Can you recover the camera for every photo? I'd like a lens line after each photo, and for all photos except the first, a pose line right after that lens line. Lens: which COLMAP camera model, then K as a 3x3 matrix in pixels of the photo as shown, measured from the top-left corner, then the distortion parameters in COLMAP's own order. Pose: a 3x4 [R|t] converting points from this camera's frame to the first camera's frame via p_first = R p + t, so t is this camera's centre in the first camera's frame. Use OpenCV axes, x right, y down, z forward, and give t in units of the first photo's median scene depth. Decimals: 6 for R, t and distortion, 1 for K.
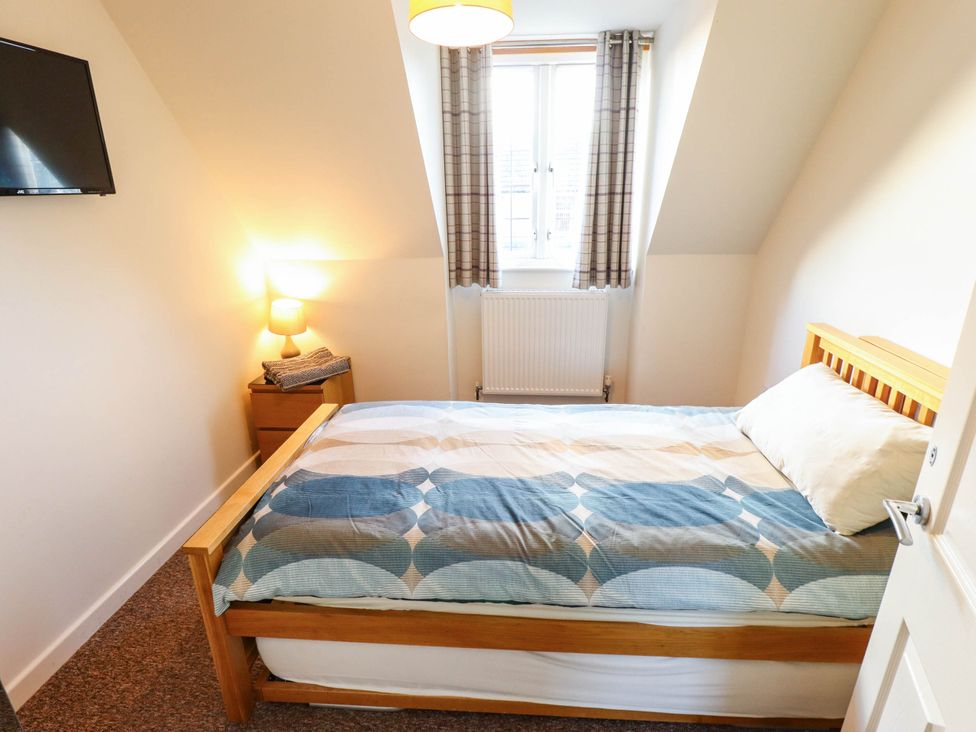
lens RADIAL K [[501.2, 0, 486.2], [0, 501.2, 371.5], [0, 0, 1]] dist [-0.003565, -0.006446]
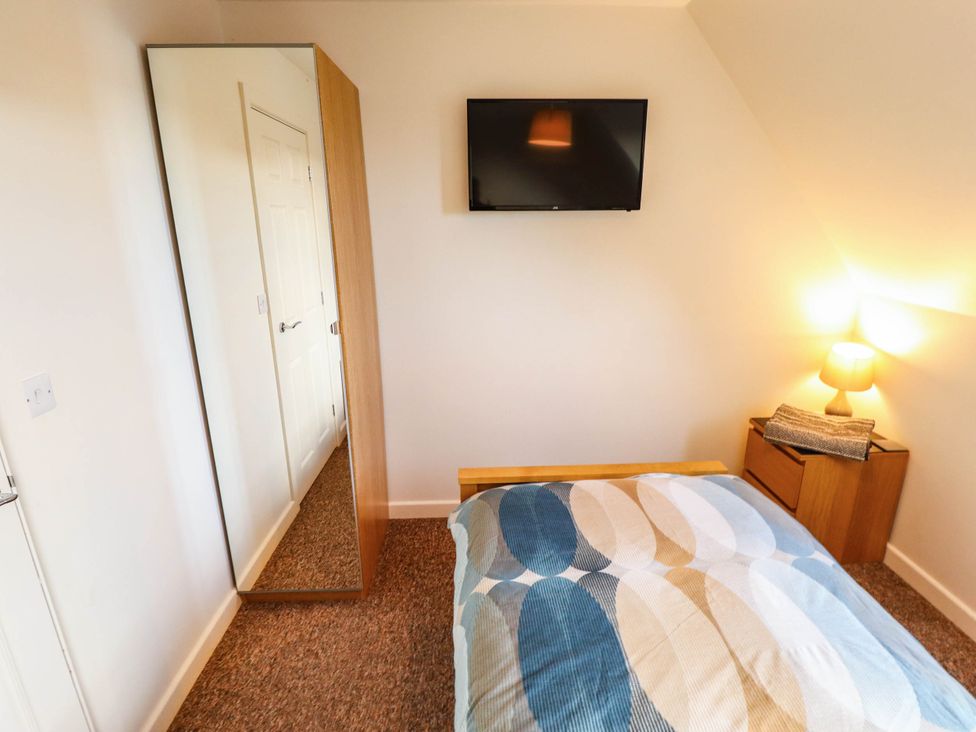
lens RADIAL K [[501.2, 0, 492.5], [0, 501.2, 365.3], [0, 0, 1]] dist [-0.003565, -0.006446]
pose [[0.126579, 0.291824, -0.948059, 0.385111], [-0.326364, 0.914789, 0.238009, -0.163802], [0.936731, 0.279286, 0.211034, 0.460675]]
